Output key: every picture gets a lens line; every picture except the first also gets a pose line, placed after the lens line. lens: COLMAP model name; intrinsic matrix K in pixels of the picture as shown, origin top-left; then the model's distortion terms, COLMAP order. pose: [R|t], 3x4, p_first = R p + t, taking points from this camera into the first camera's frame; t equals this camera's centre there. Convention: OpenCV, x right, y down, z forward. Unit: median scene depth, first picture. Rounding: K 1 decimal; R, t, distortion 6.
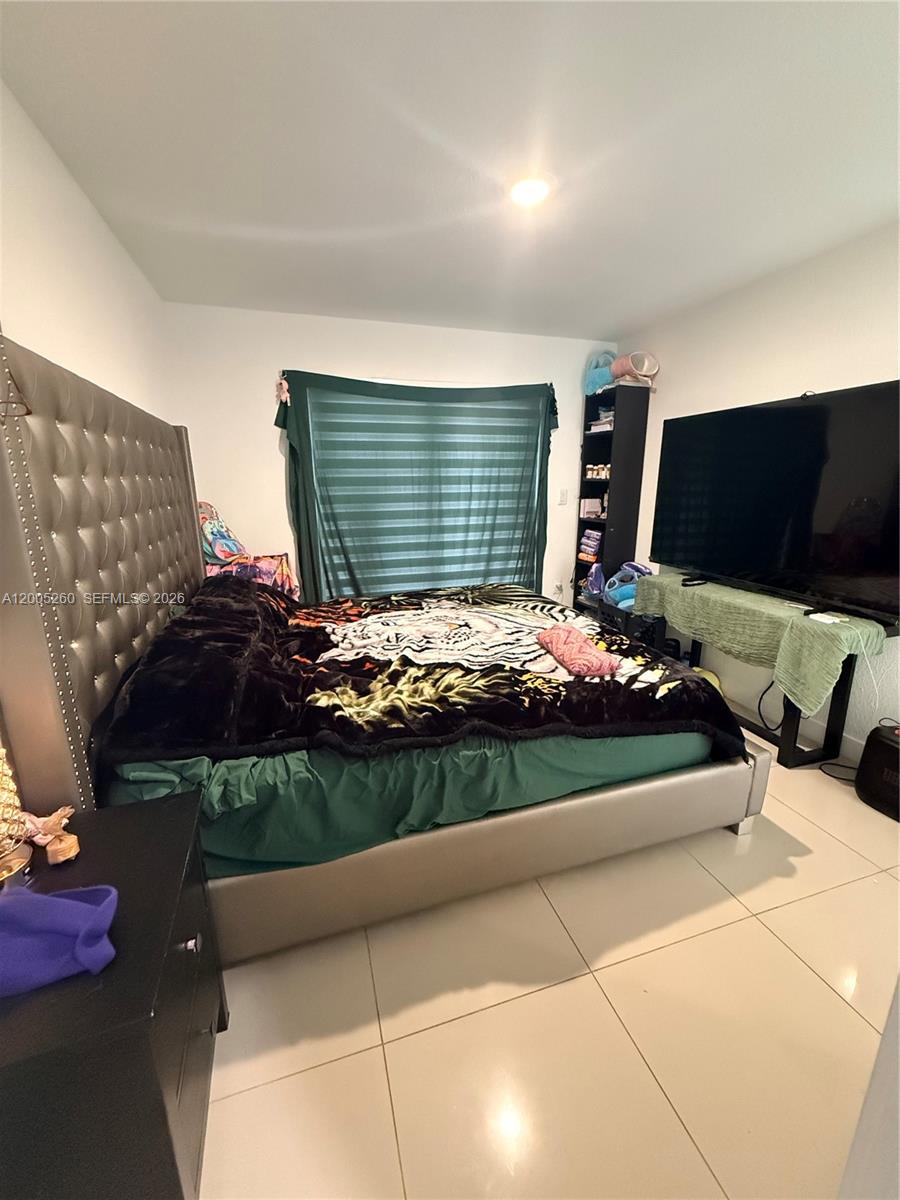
lens RADIAL K [[478.7, 0, 449.8], [0, 478.7, 596.8], [0, 0, 1]] dist [0.000205, 0.000330]
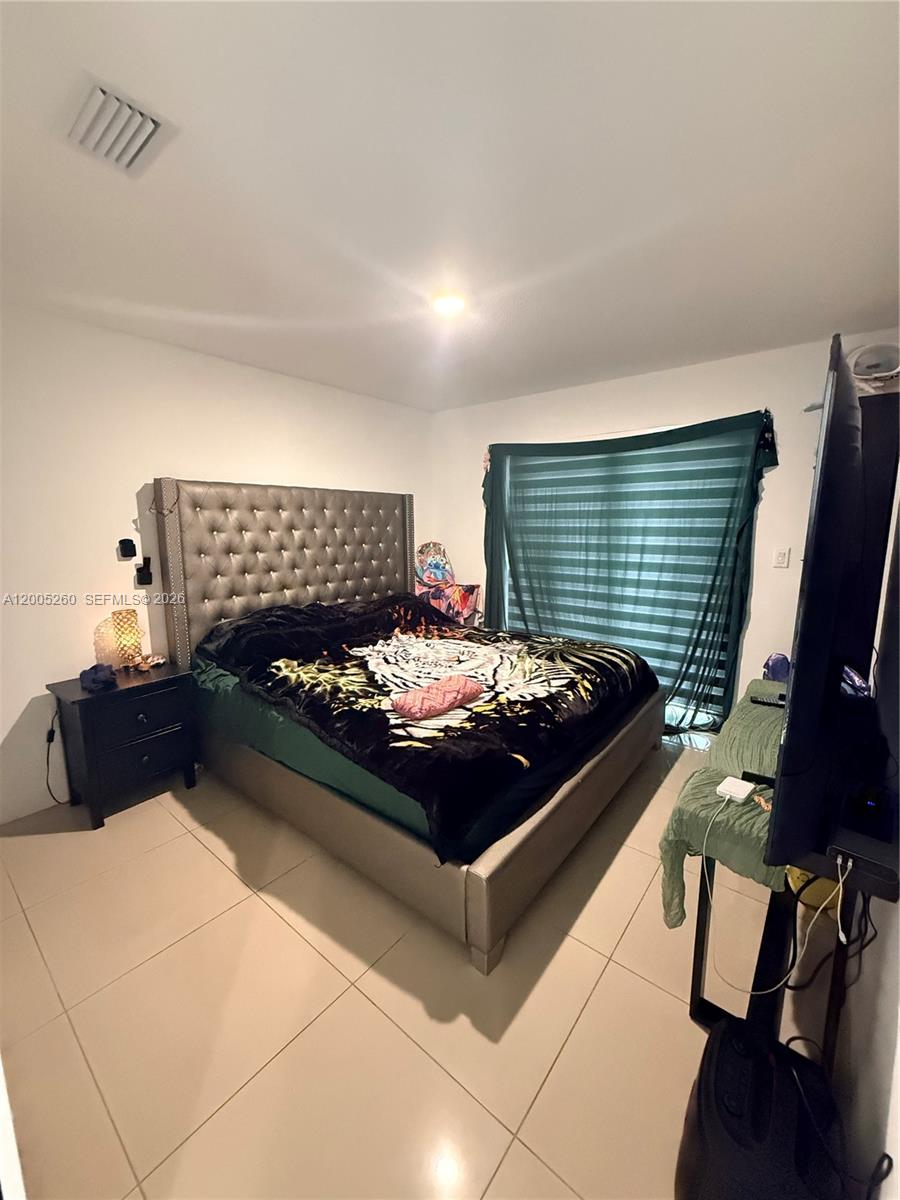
lens RADIAL K [[478.7, 0, 449.8], [0, 478.7, 596.8], [0, 0, 1]] dist [0.000205, 0.000330]
pose [[0.551690, 0.138410, -0.822485, 1.037410], [-0.198364, 0.979613, 0.031798, -0.134997], [0.810118, 0.145608, 0.567898, 0.347901]]
